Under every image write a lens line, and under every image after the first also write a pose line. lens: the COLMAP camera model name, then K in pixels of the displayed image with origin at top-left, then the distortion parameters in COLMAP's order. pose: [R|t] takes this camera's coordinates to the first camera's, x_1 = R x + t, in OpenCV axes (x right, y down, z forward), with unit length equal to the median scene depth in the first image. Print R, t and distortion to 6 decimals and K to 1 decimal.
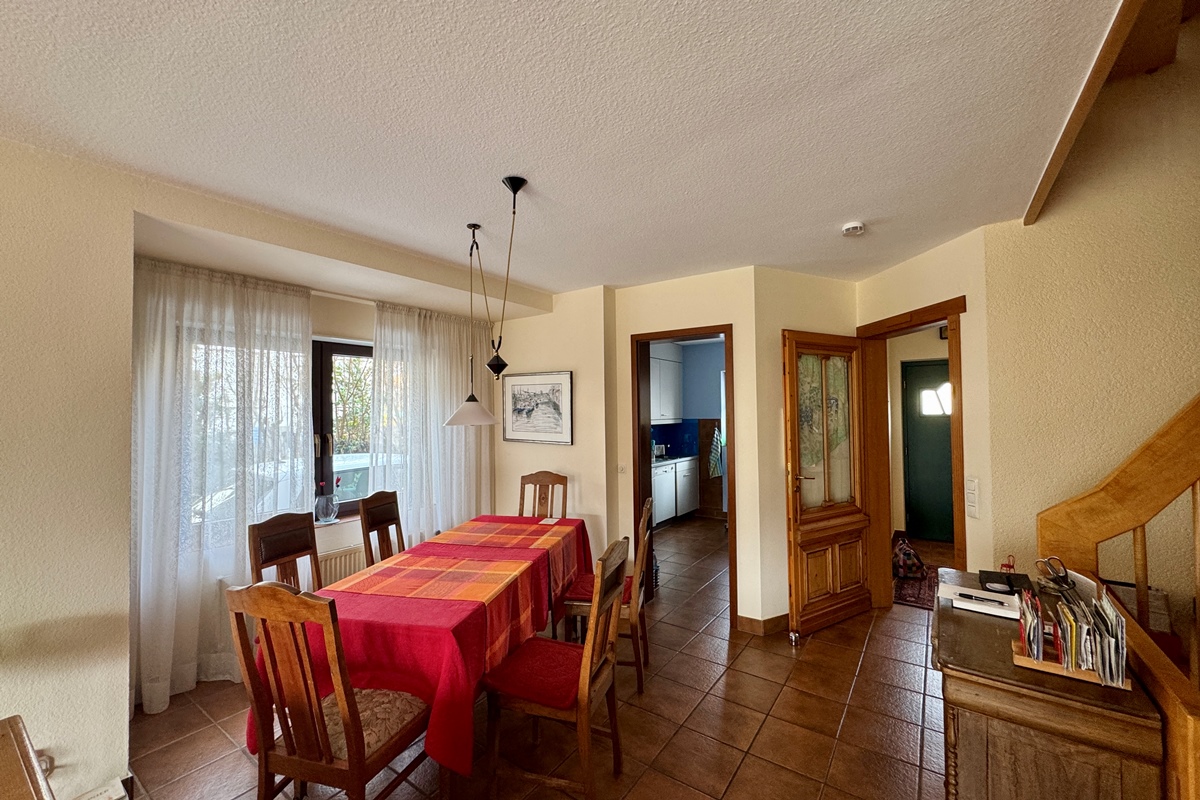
lens RADIAL K [[479.7, 0, 600.0], [0, 479.7, 400.0], [0, 0, 1]] dist [-0.000175, 0.000224]
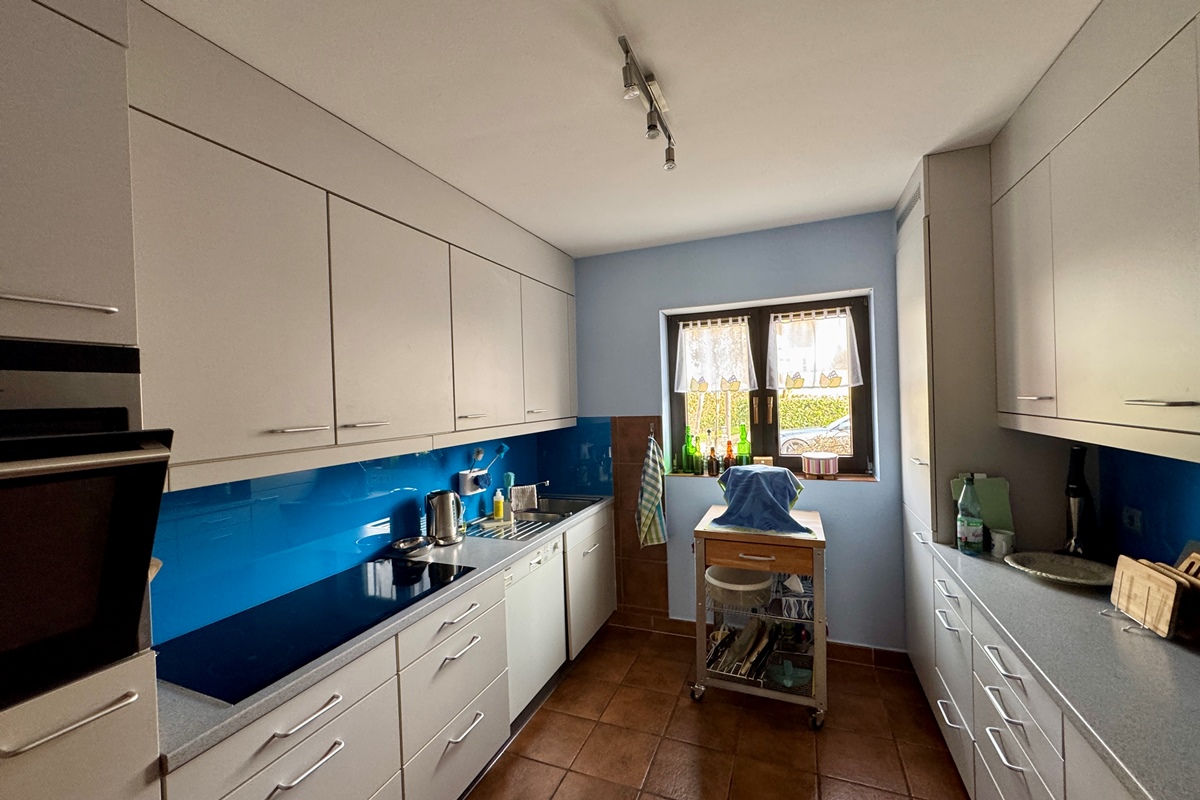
lens RADIAL K [[479.7, 0, 600.0], [0, 479.7, 400.0], [0, 0, 1]] dist [-0.000175, 0.000224]
pose [[0.974189, -0.023640, 0.224493, 0.094617], [0.017911, 0.999461, 0.027520, 0.010798], [-0.225023, -0.022789, 0.974087, 0.575118]]
